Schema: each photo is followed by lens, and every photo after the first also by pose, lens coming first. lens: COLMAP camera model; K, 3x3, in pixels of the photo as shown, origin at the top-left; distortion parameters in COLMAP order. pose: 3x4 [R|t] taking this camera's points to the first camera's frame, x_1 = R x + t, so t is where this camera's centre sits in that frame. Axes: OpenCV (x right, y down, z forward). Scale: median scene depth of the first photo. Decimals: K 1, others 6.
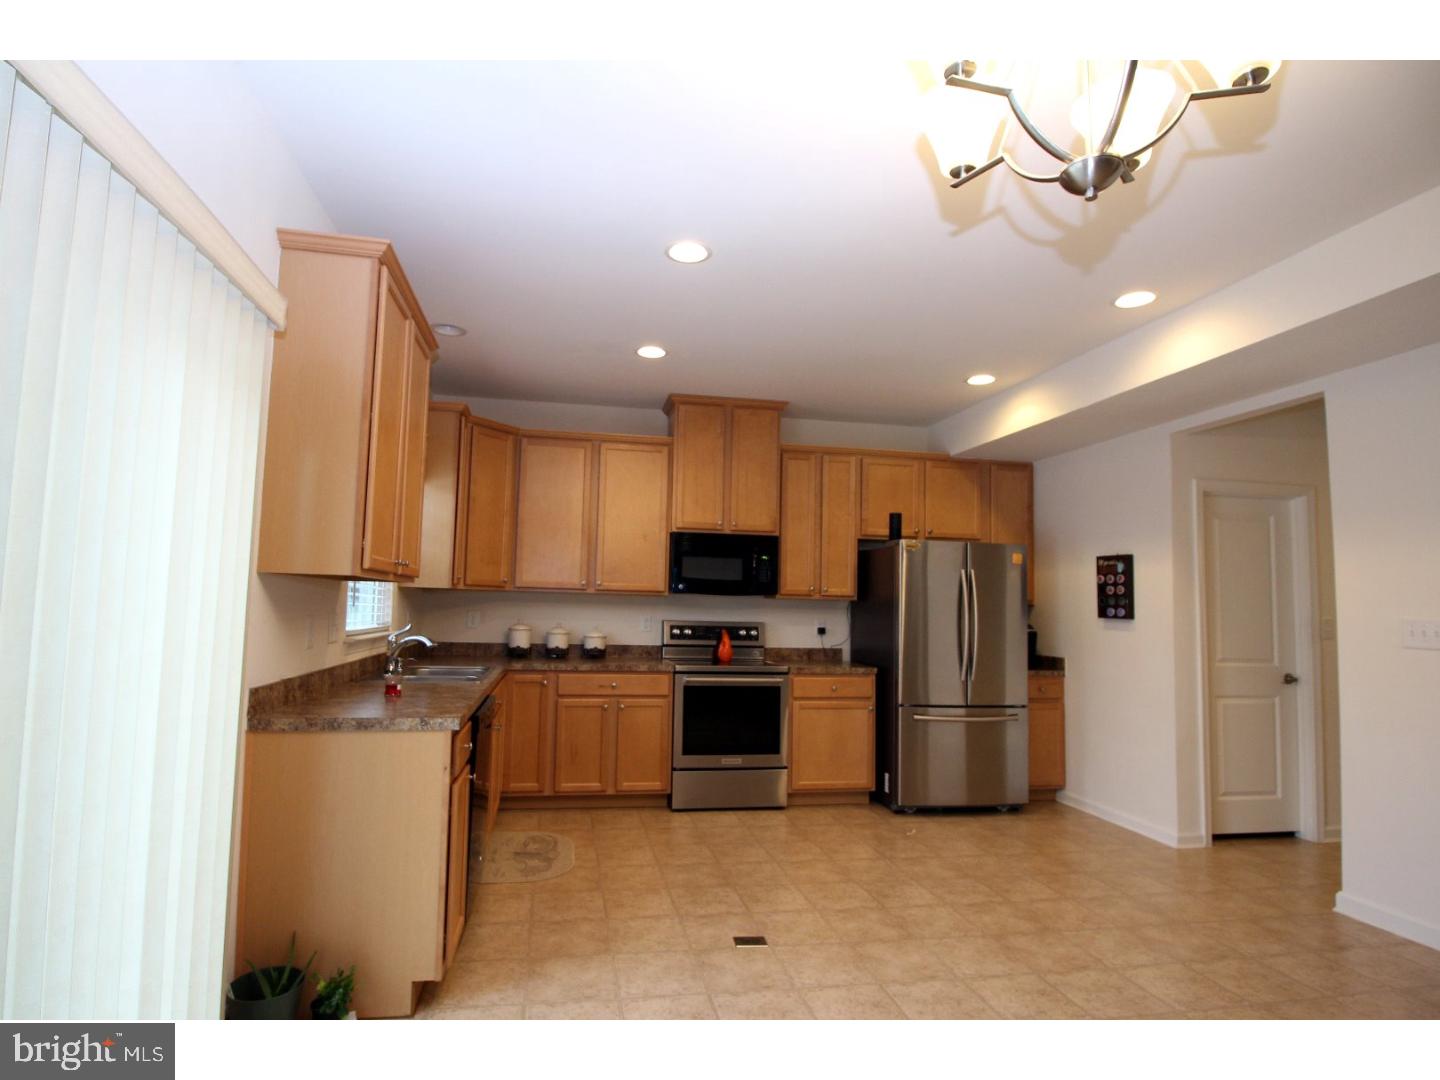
lens RADIAL K [[672.4, 0, 718.3], [0, 672.4, 567.8], [0, 0, 1]] dist [-0.001754, -0.000747]
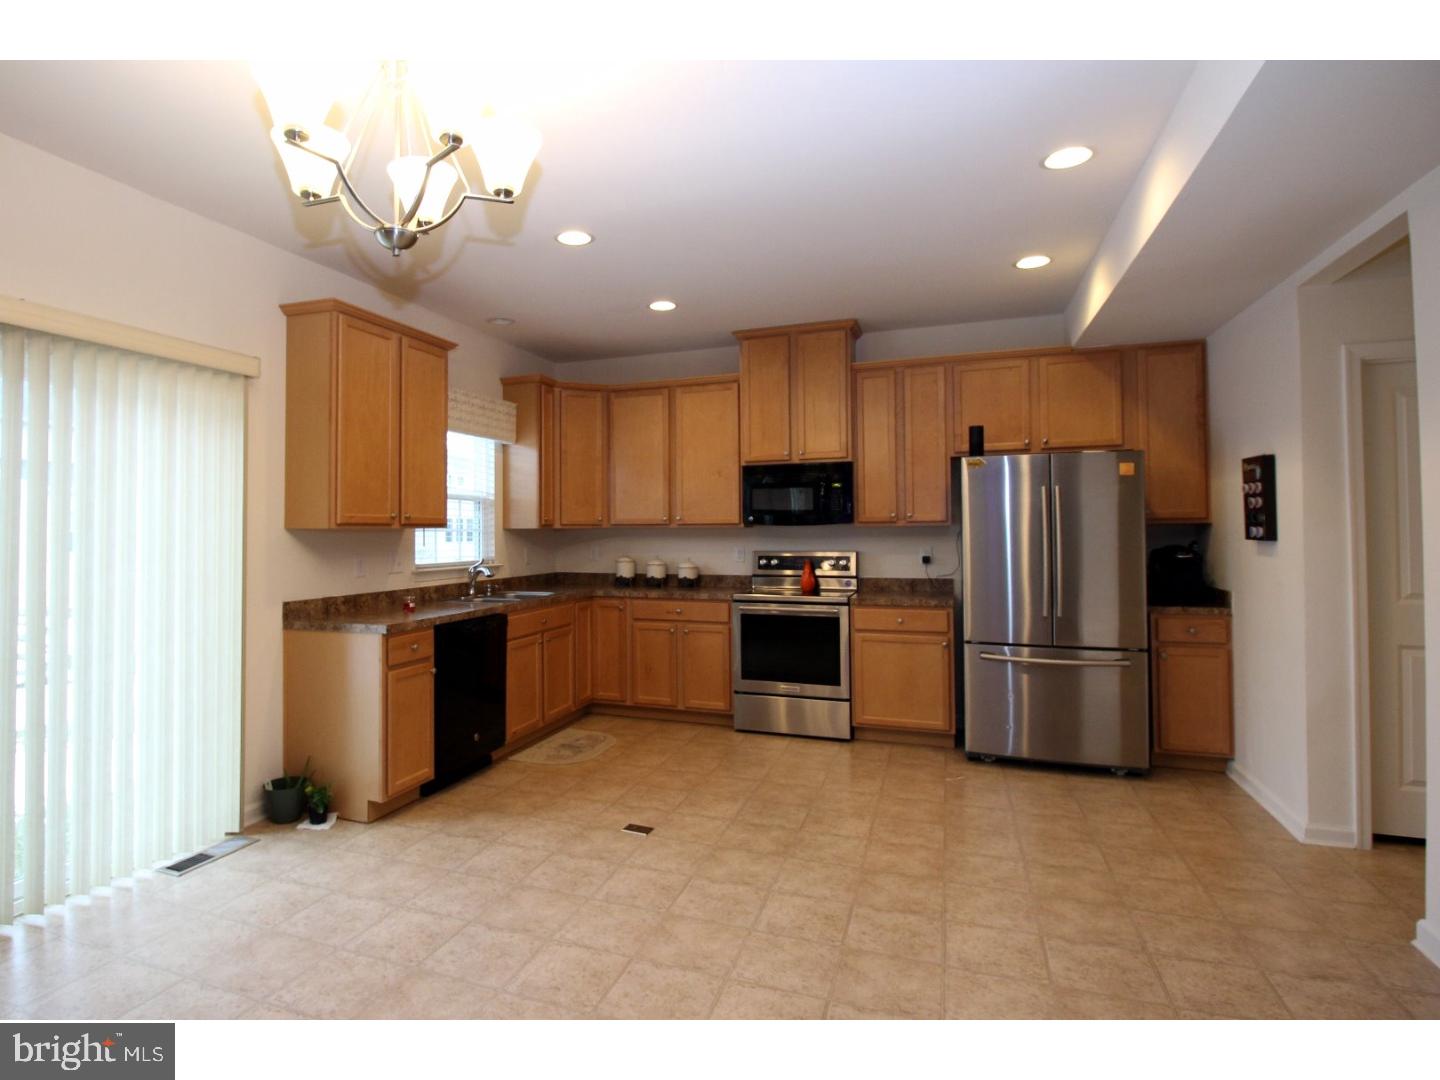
lens RADIAL K [[726.4, 0, 714.4], [0, 726.4, 525.0], [0, 0, 1]] dist [-0.009806, -0.001316]
pose [[0.877696, -0.032854, -0.478091, 0.441747], [0.054497, 0.998018, 0.031465, -0.000349], [0.476110, -0.053671, 0.877747, -0.004324]]
